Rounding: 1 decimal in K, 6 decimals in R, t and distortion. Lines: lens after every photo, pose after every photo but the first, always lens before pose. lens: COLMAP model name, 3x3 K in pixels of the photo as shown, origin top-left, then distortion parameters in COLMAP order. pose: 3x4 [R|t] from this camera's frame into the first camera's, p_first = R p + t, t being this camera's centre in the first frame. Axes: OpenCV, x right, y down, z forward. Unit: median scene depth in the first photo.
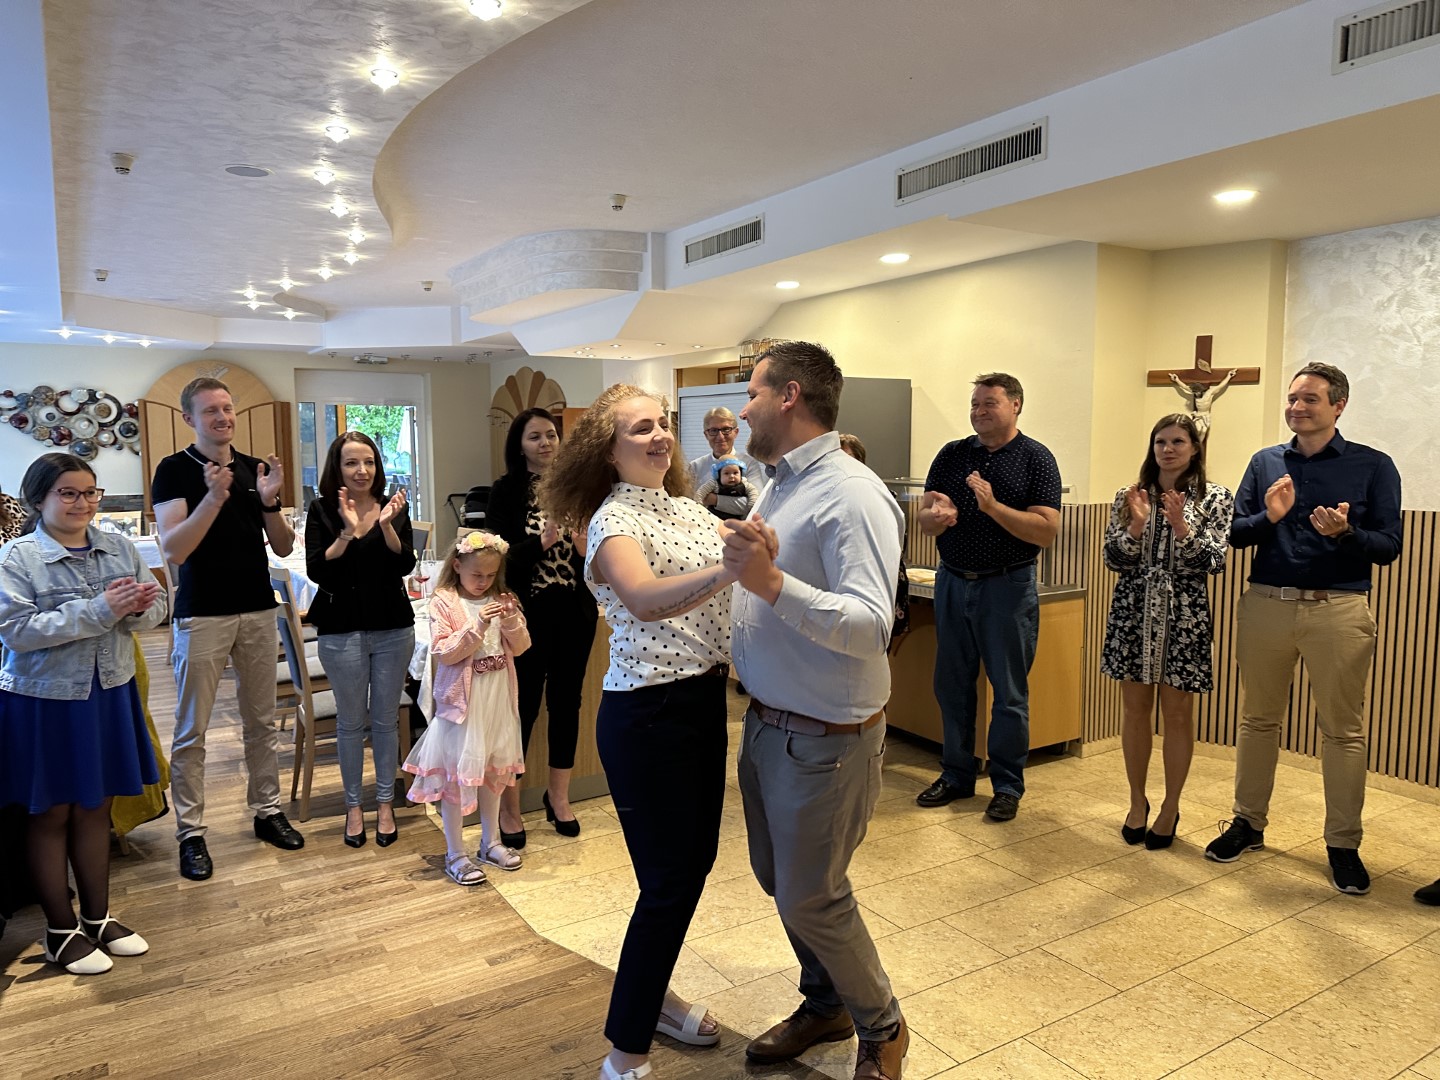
lens RADIAL K [[993.9, 0, 714.8], [0, 993.9, 537.1], [0, 0, 1]] dist [0.023451, -0.028605]
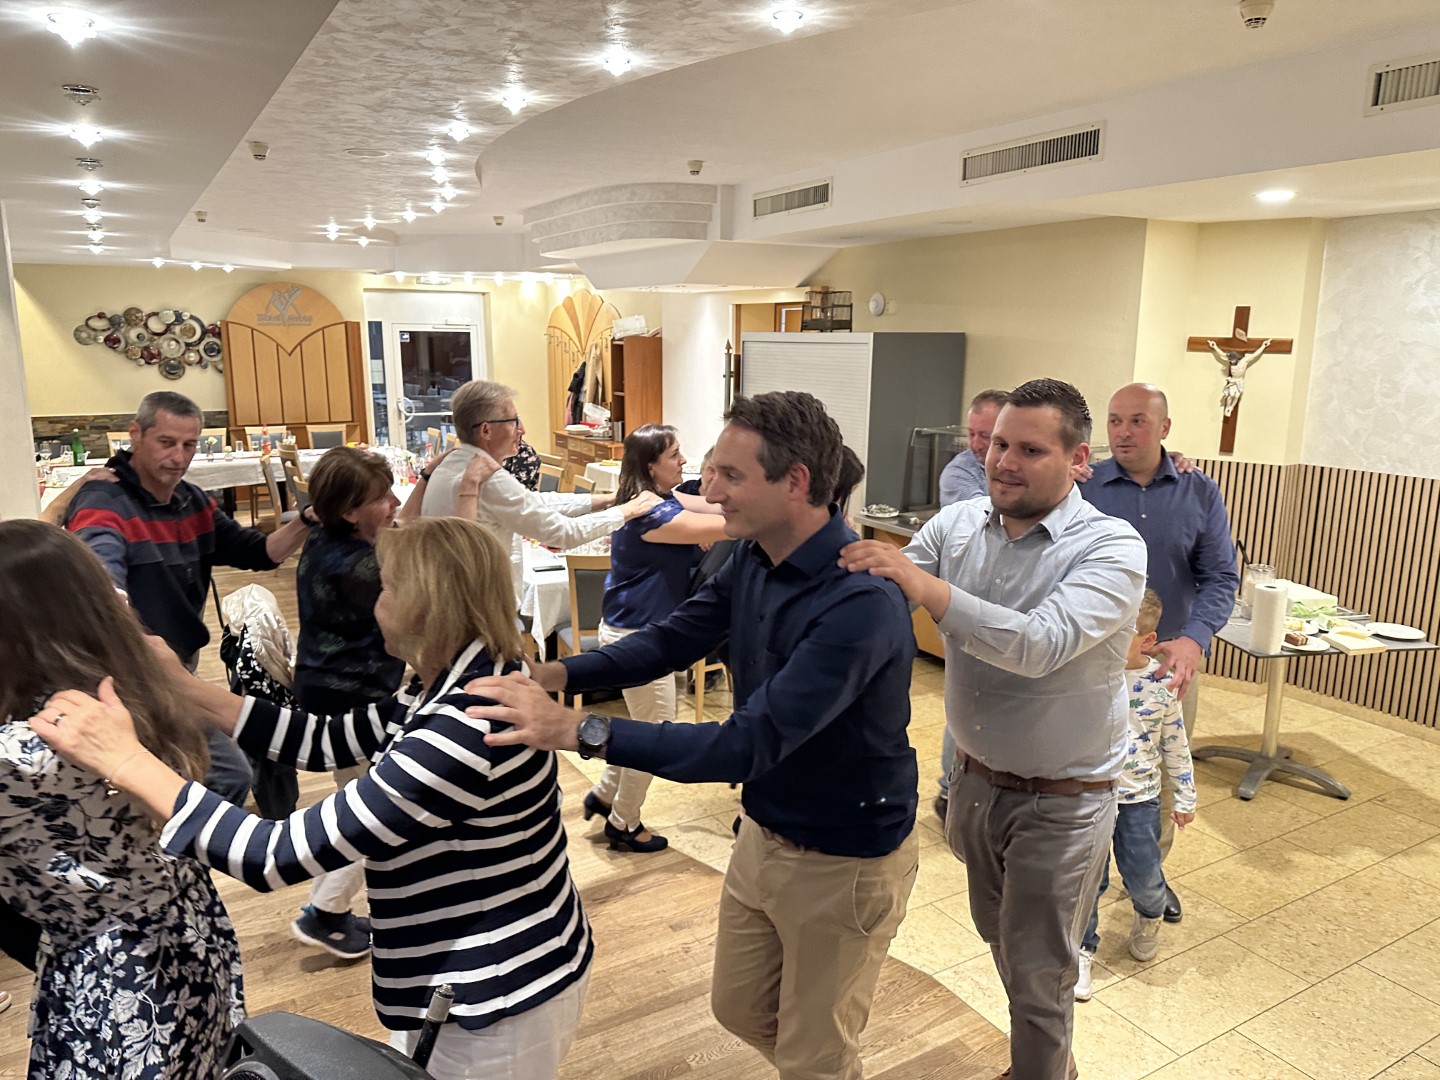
lens RADIAL K [[993.9, 0, 715.2], [0, 993.9, 529.6], [0, 0, 1]] dist [0.023451, -0.028605]
pose [[0.999435, 0.016148, -0.029468, -0.041395], [-0.013080, 0.994749, 0.101504, -0.064043], [0.030952, -0.101061, 0.994399, -0.109890]]
